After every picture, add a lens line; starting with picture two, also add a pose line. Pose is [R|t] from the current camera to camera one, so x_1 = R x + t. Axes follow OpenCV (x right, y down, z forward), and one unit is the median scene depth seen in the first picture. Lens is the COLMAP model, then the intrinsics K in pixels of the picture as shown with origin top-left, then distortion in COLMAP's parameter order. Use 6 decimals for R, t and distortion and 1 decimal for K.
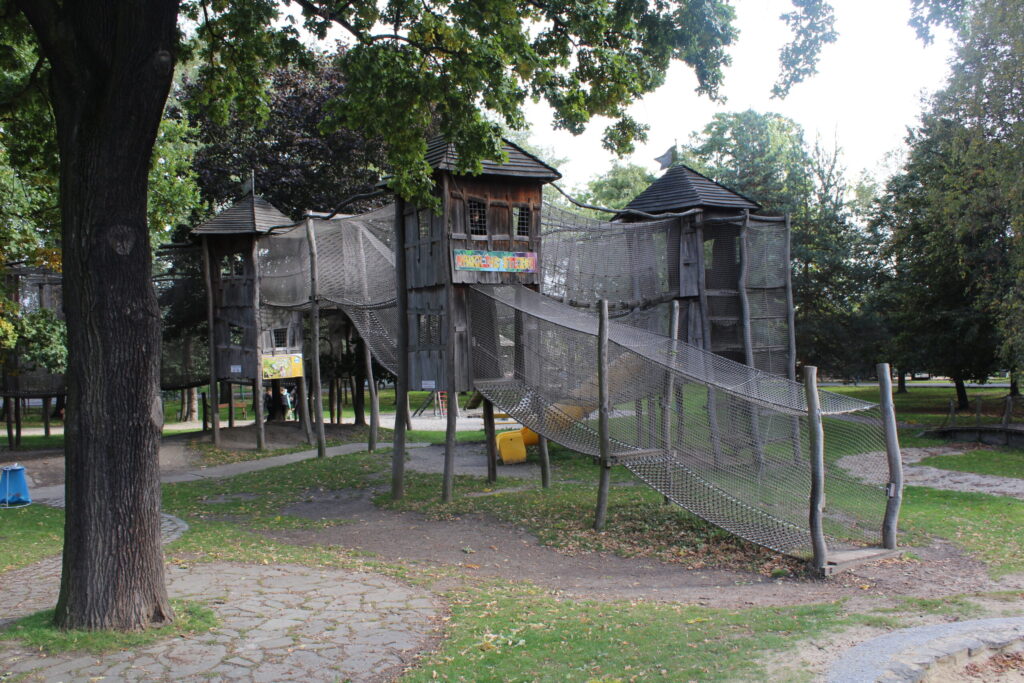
lens RADIAL K [[953.0, 0, 512.0], [0, 953.0, 341.5], [0, 0, 1]] dist [-0.122836, 0.000276]
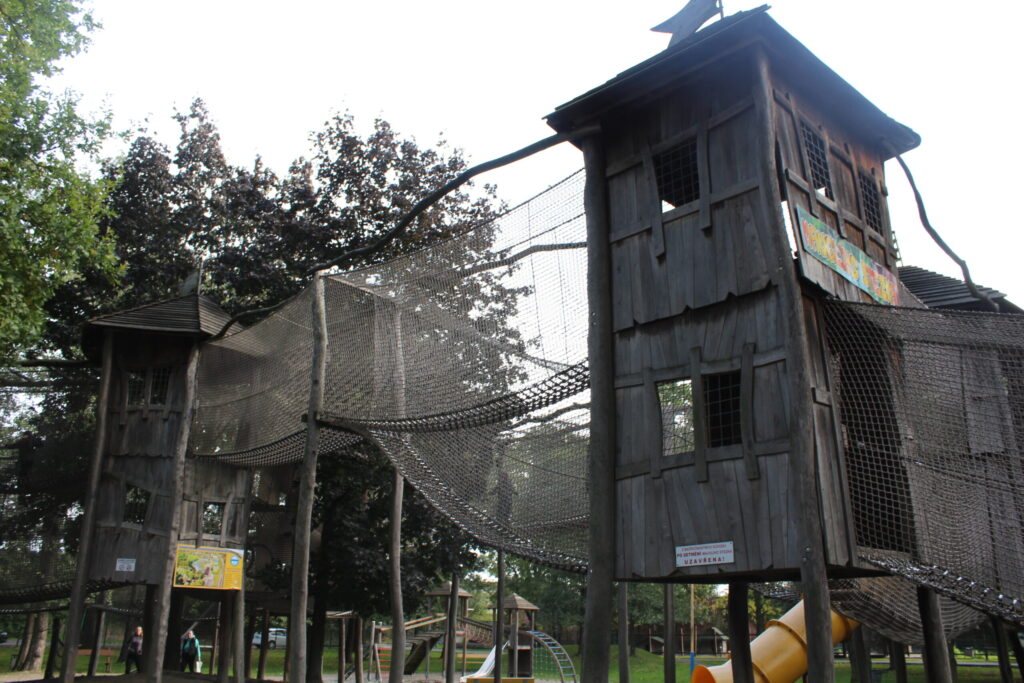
lens RADIAL K [[843.9, 0, 512.0], [0, 843.9, 341.5], [0, 0, 1]] dist [-0.171166, 0.150974]
pose [[0.985348, 0.092863, 0.143056, -0.148086], [-0.041784, 0.944650, -0.325407, 0.051499], [-0.165356, 0.314662, 0.934690, 0.469797]]
